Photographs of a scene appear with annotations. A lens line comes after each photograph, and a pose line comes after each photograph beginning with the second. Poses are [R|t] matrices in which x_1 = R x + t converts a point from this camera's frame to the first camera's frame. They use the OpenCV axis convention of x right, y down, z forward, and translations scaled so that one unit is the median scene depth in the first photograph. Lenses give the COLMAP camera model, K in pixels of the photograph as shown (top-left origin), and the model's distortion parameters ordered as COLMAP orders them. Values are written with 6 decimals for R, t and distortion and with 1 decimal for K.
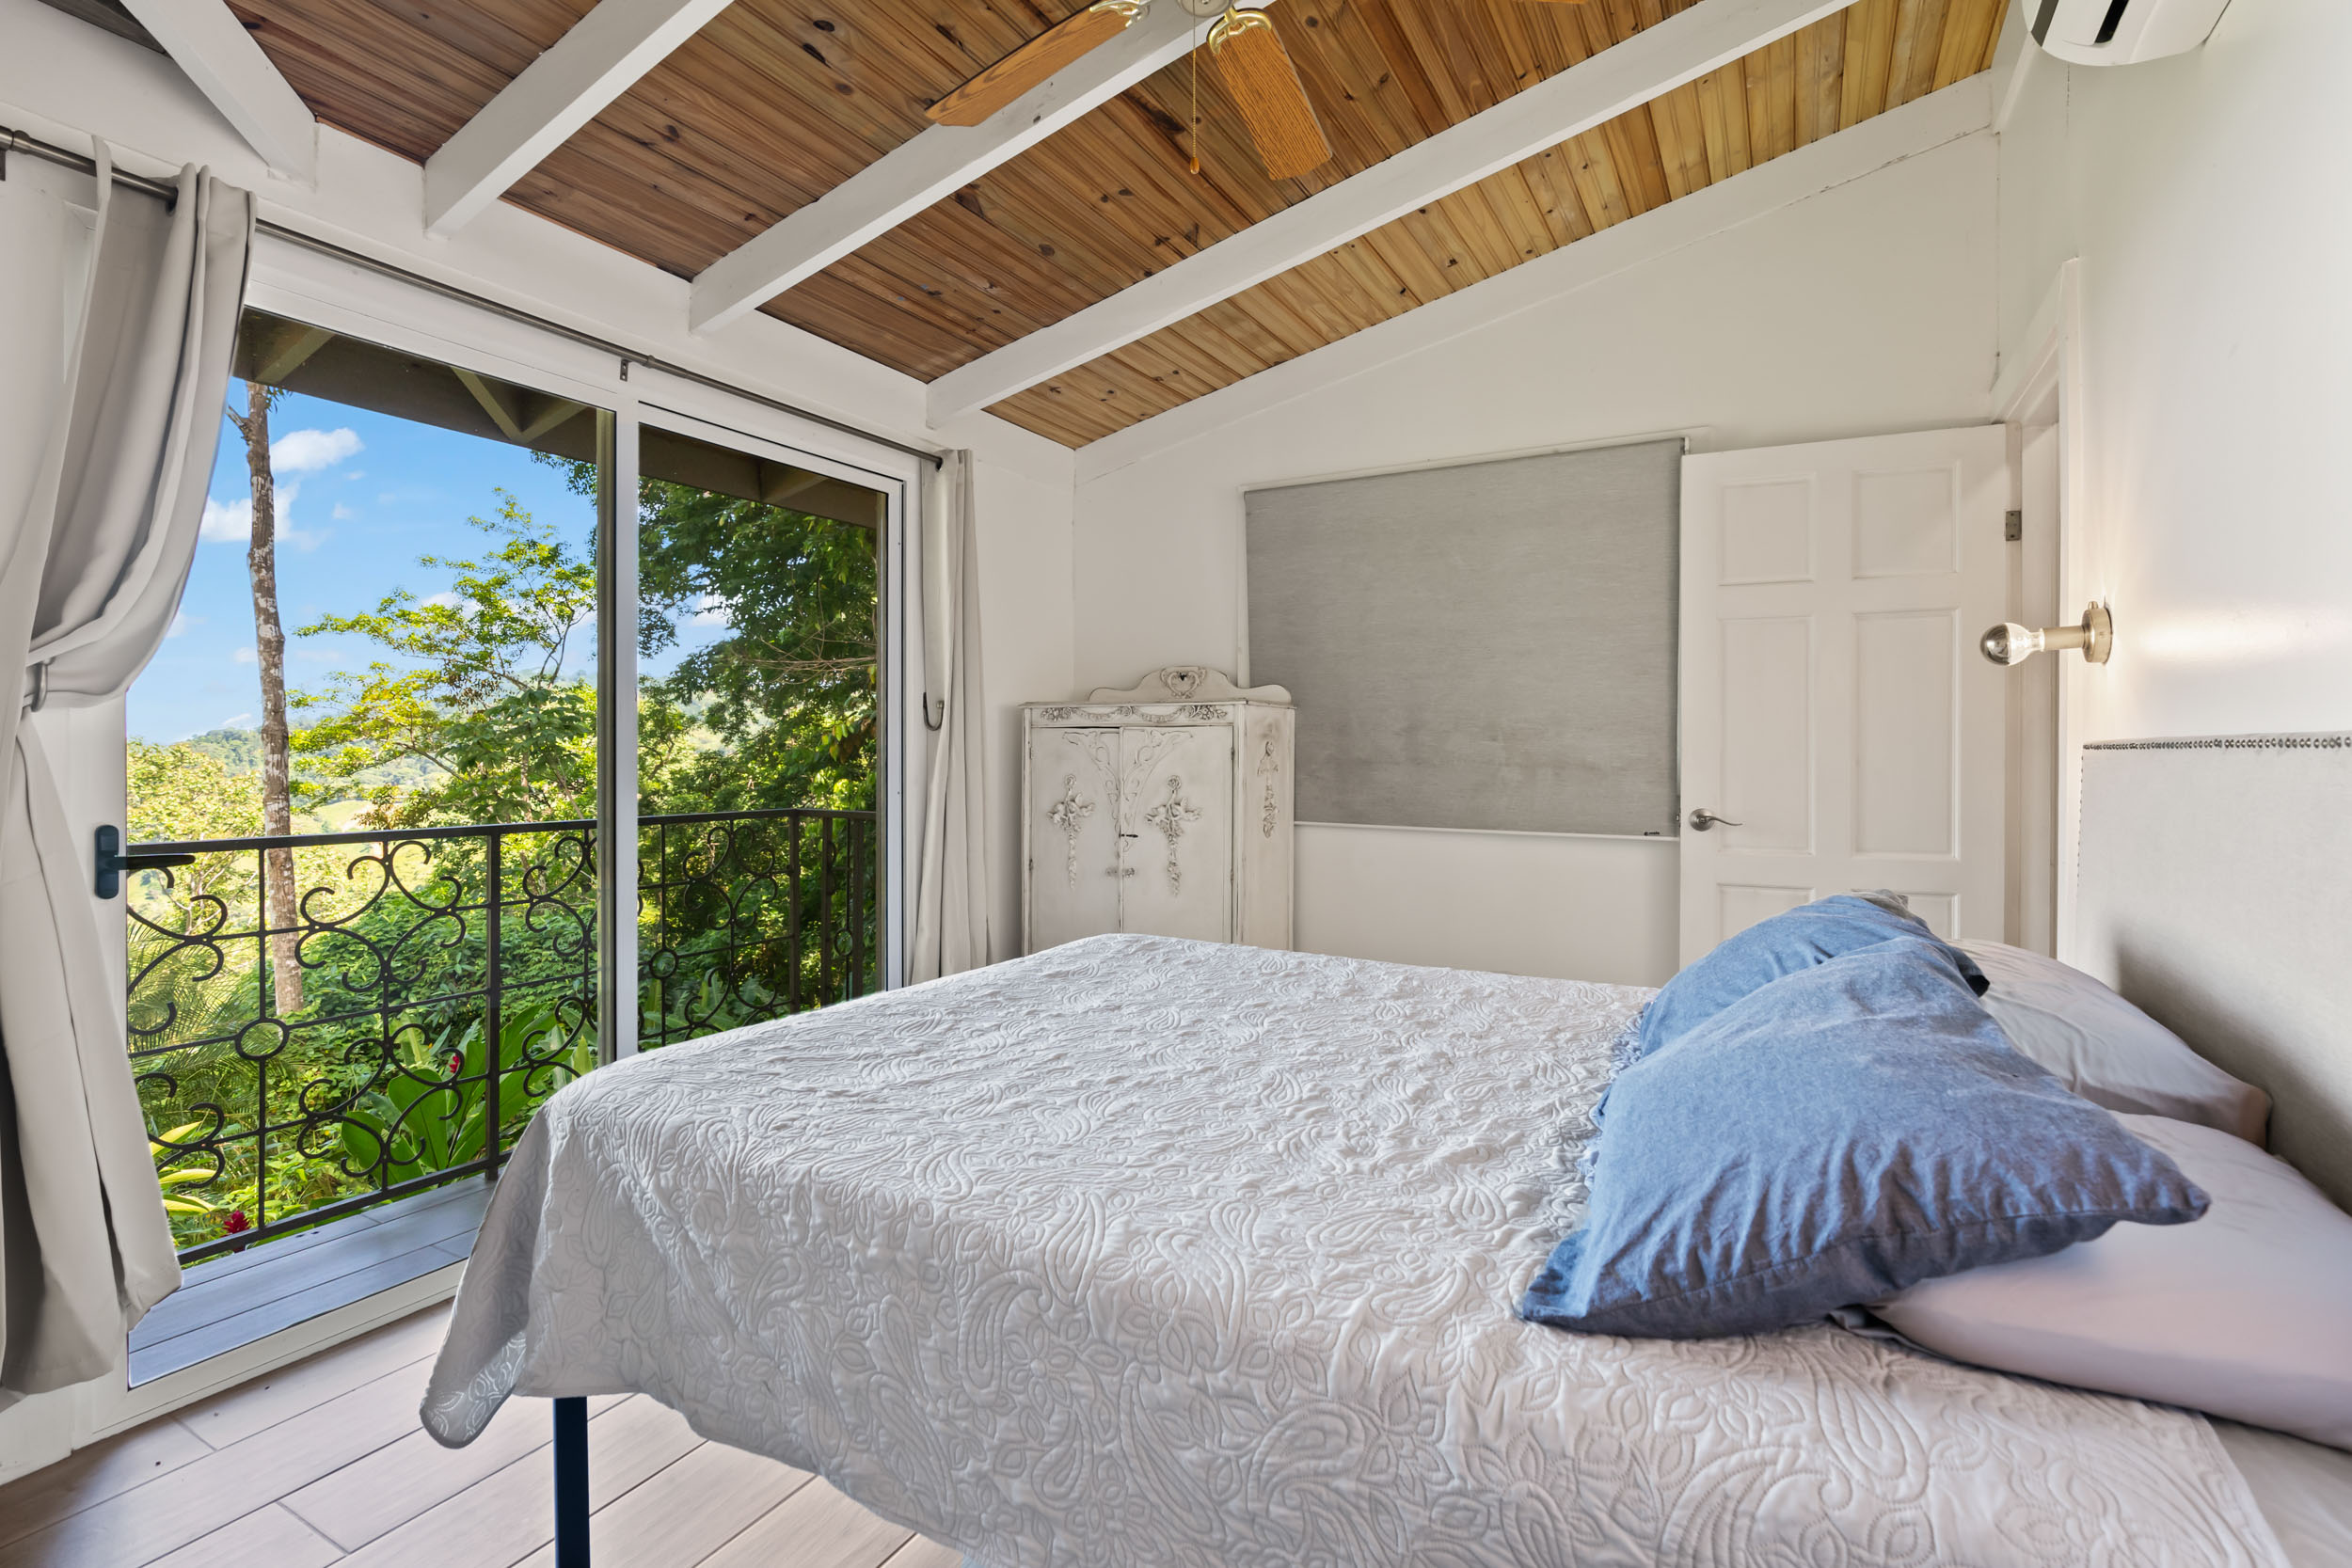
lens RADIAL K [[1081.2, 0, 1171.6], [0, 1081.2, 747.4], [0, 0, 1]] dist [0.000653, 0.001770]
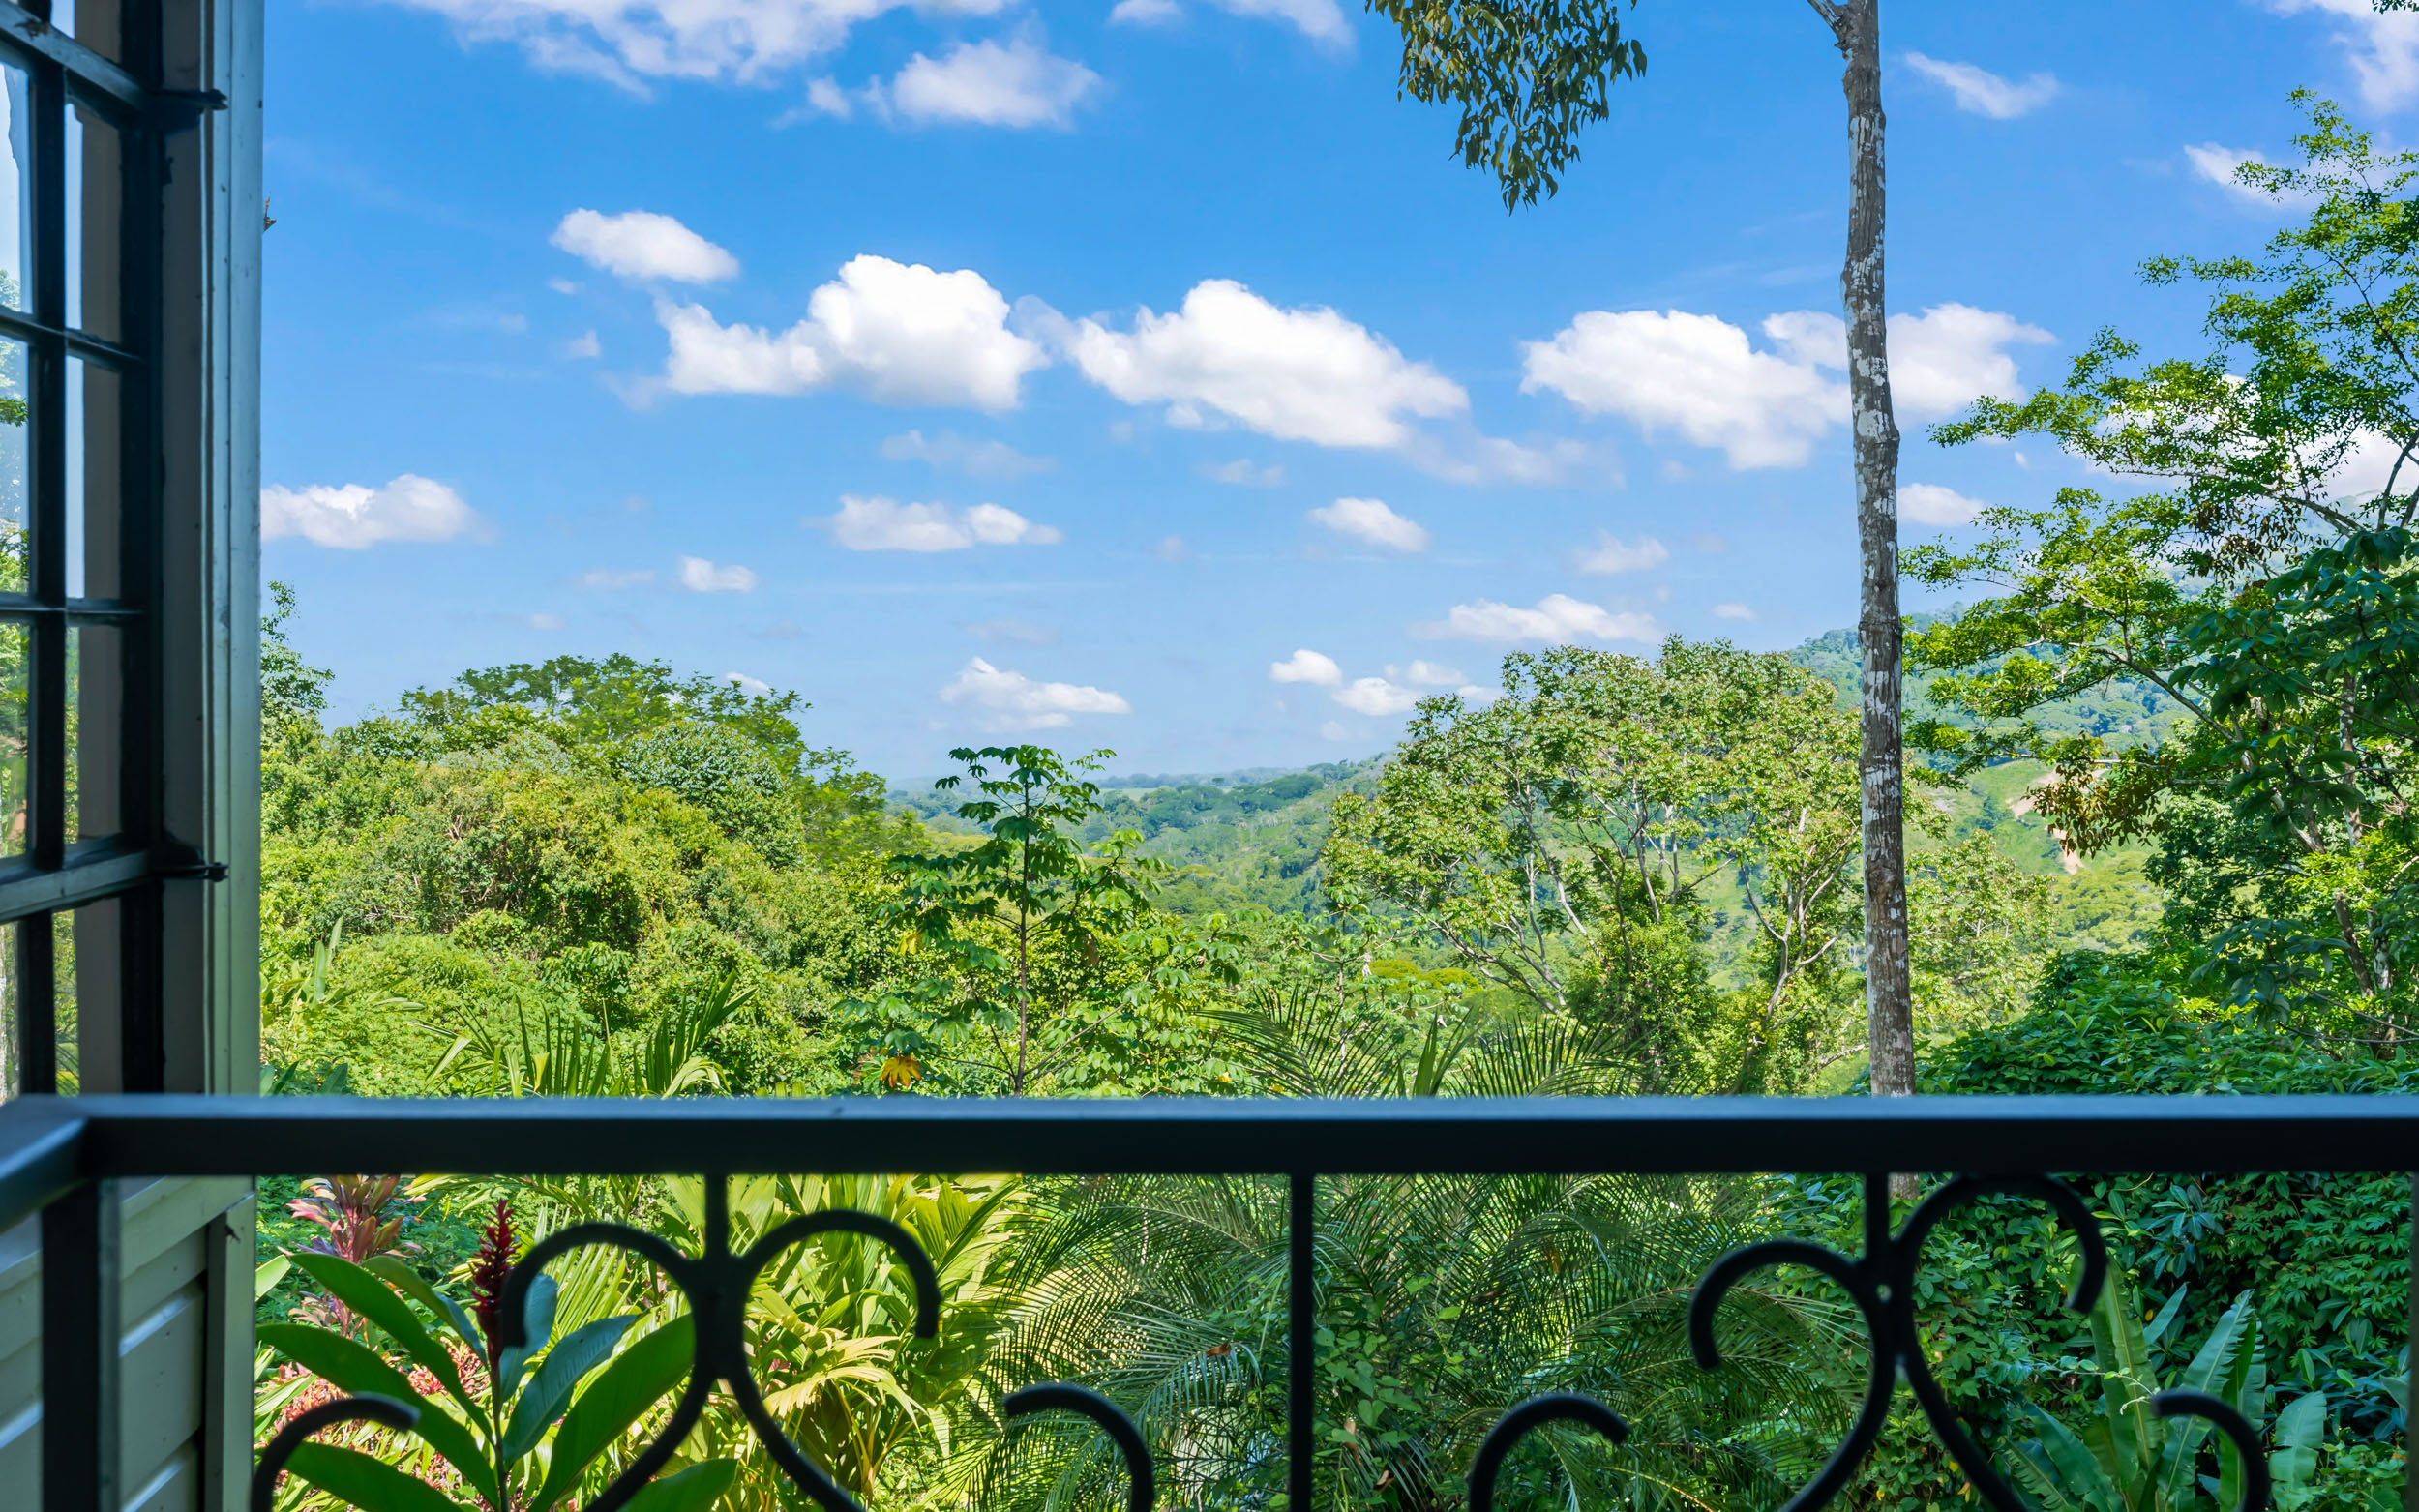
lens RADIAL K [[2214.9, 0, 1212.2], [0, 2214.9, 698.6], [0, 0, 1]] dist [-0.005398, -0.034108]
pose [[0.534399, 0.019438, -0.845009, -0.081256], [-0.006348, 0.999800, 0.018985, 0.001010], [0.845209, -0.004781, 0.534415, 0.120721]]
